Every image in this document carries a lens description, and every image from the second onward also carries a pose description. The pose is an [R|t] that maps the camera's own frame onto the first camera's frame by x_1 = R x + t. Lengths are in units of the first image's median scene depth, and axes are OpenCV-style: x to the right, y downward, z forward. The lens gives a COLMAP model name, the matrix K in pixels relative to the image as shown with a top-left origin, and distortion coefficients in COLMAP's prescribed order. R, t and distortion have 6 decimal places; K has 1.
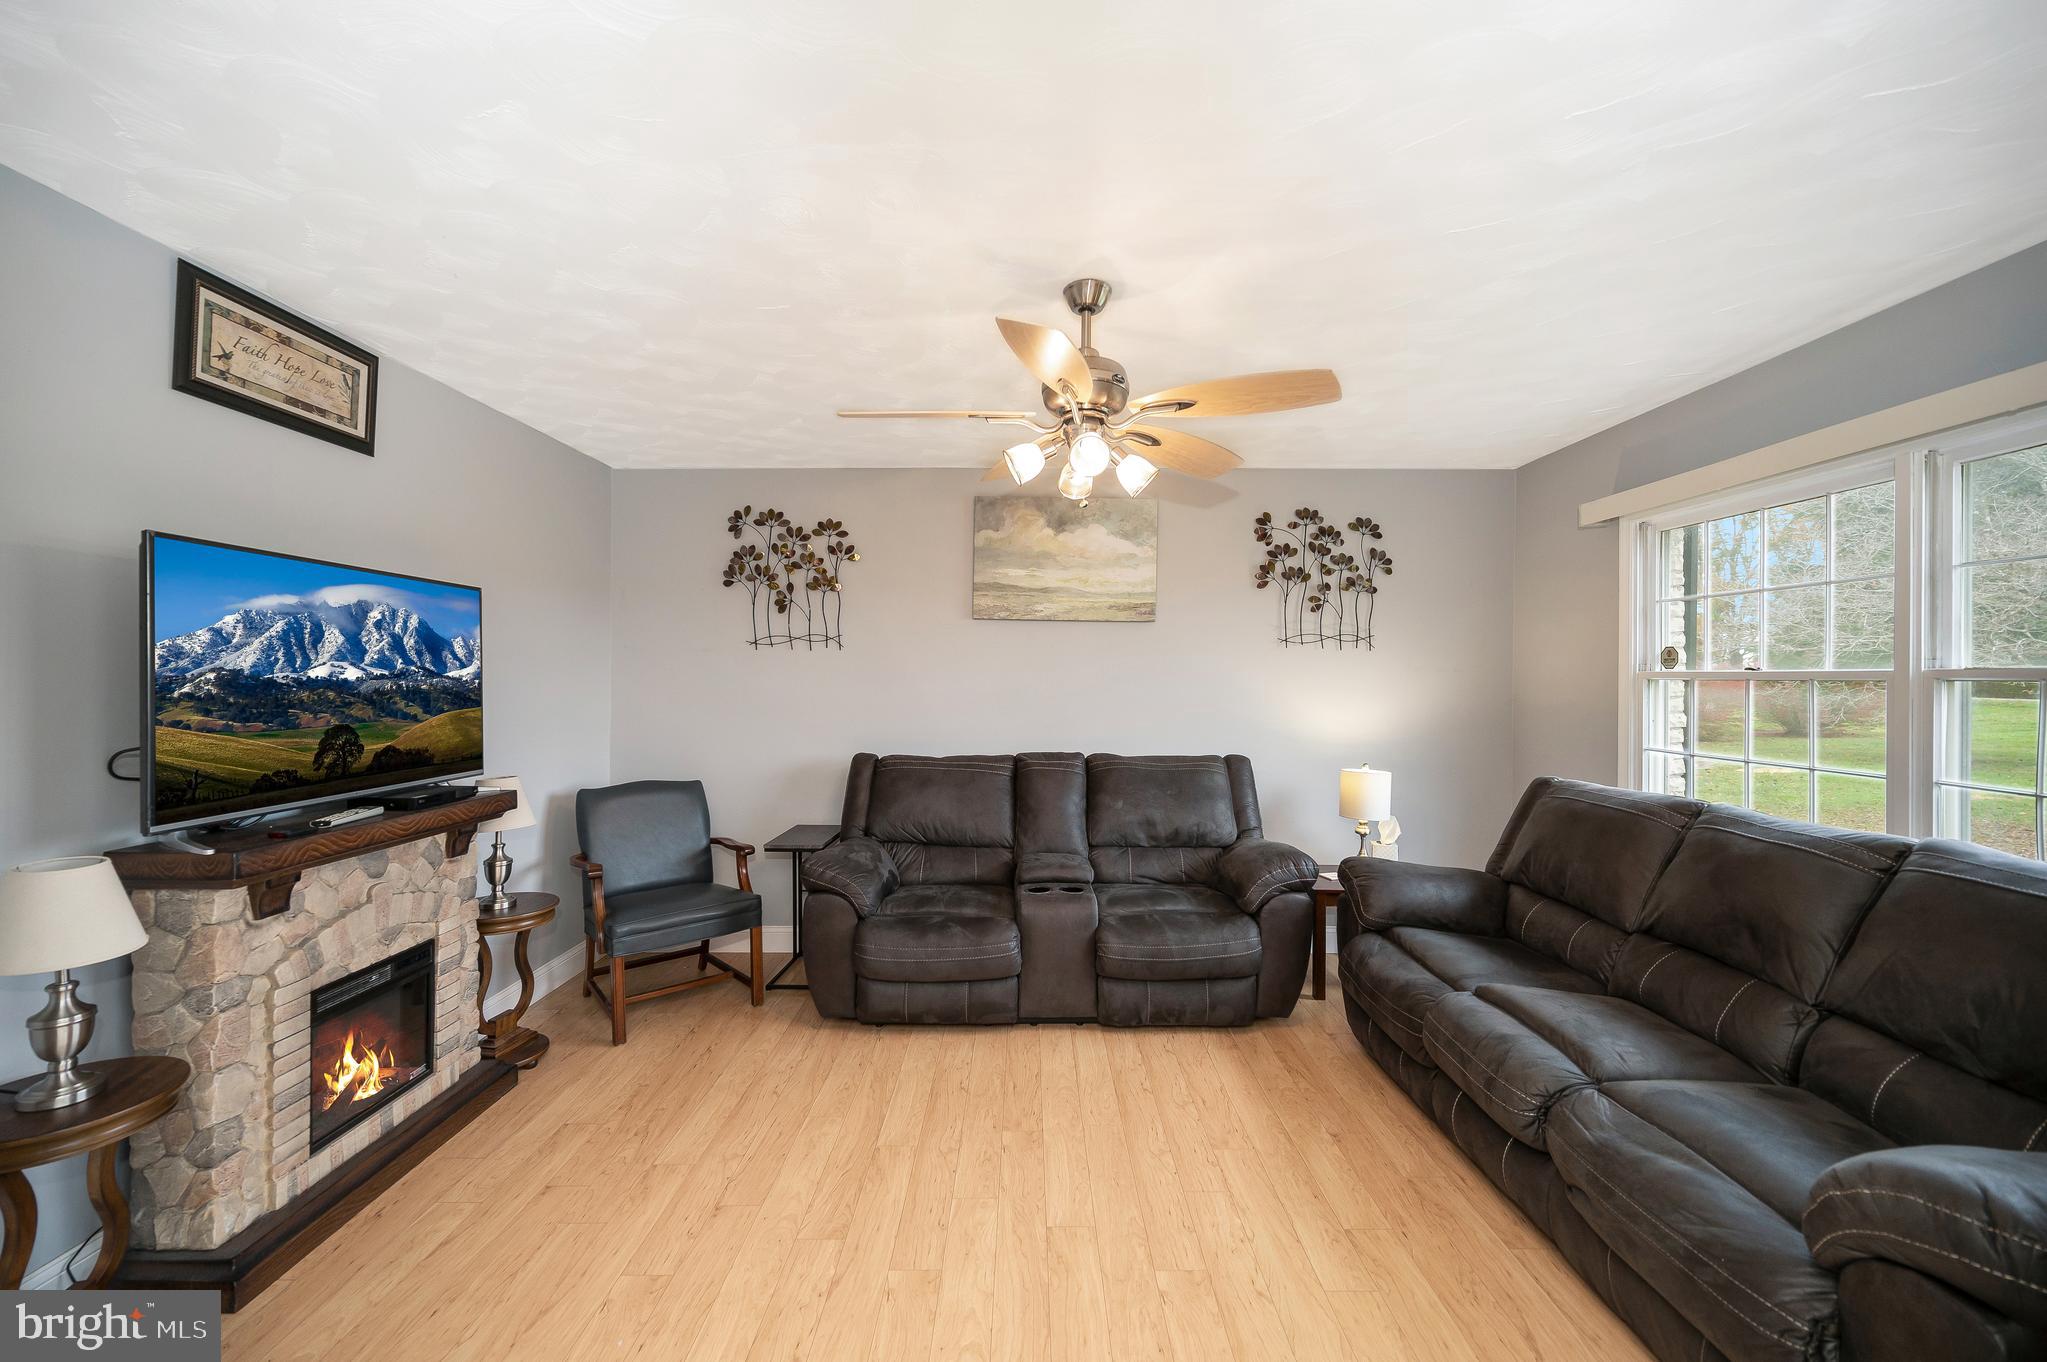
lens RADIAL K [[817.3, 0, 1023.3], [0, 817.3, 684.8], [0, 0, 1]] dist [-0.001679, 0.000648]
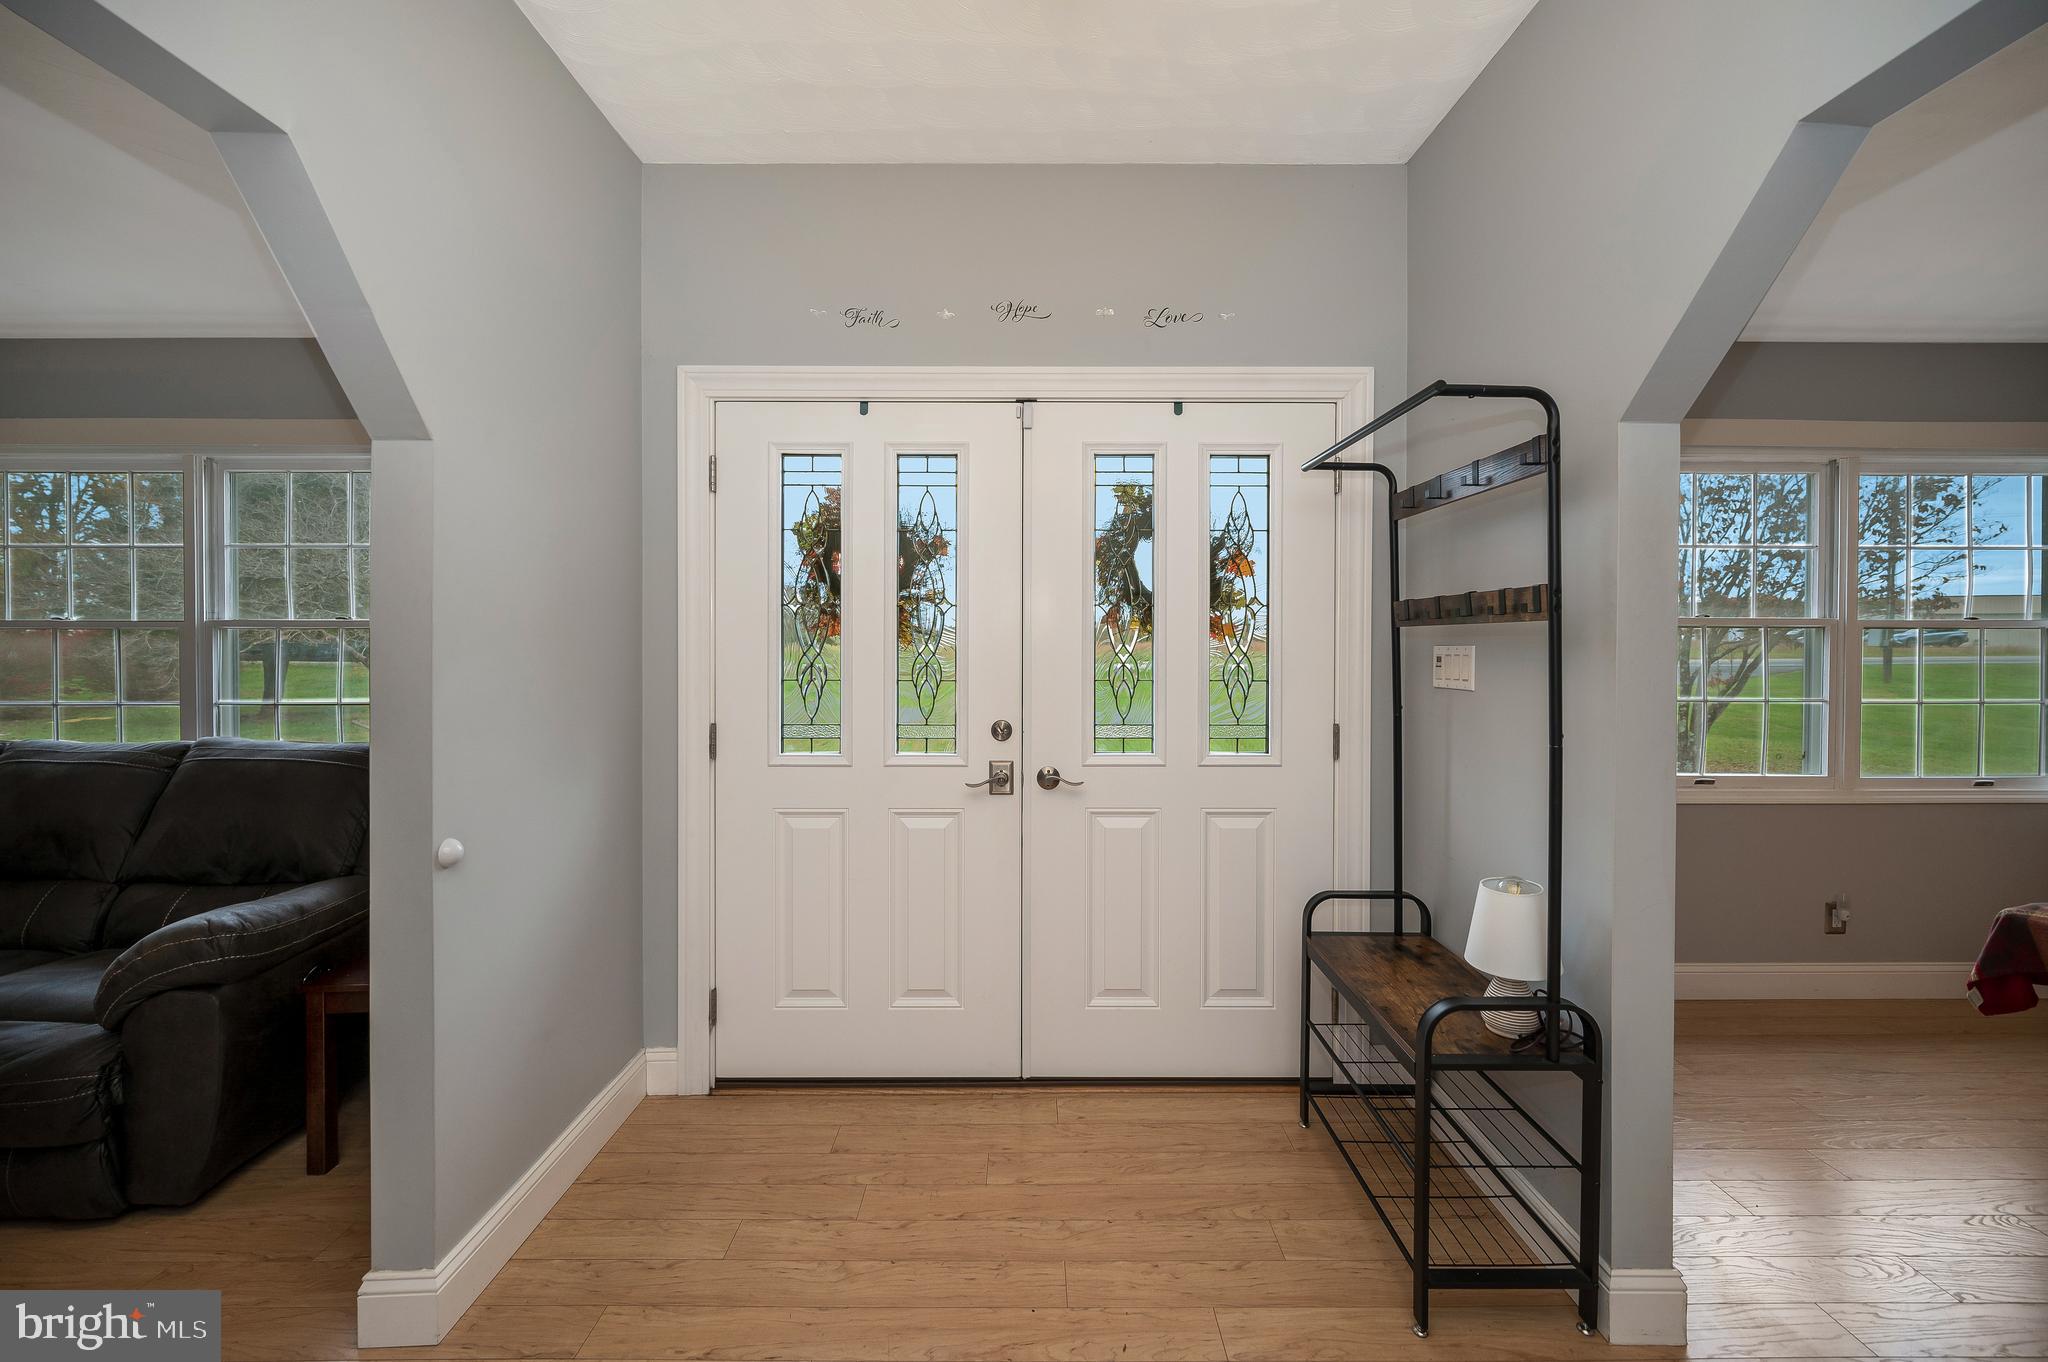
lens RADIAL K [[817.7, 0, 1022.4], [0, 817.7, 663.0], [0, 0, 1]] dist [-0.001679, 0.000648]
pose [[-0.014386, -0.011701, 0.999828, -0.309890], [-0.000068, 0.999932, 0.011701, 0.041897], [-0.999897, 0.000100, -0.014386, -0.385073]]
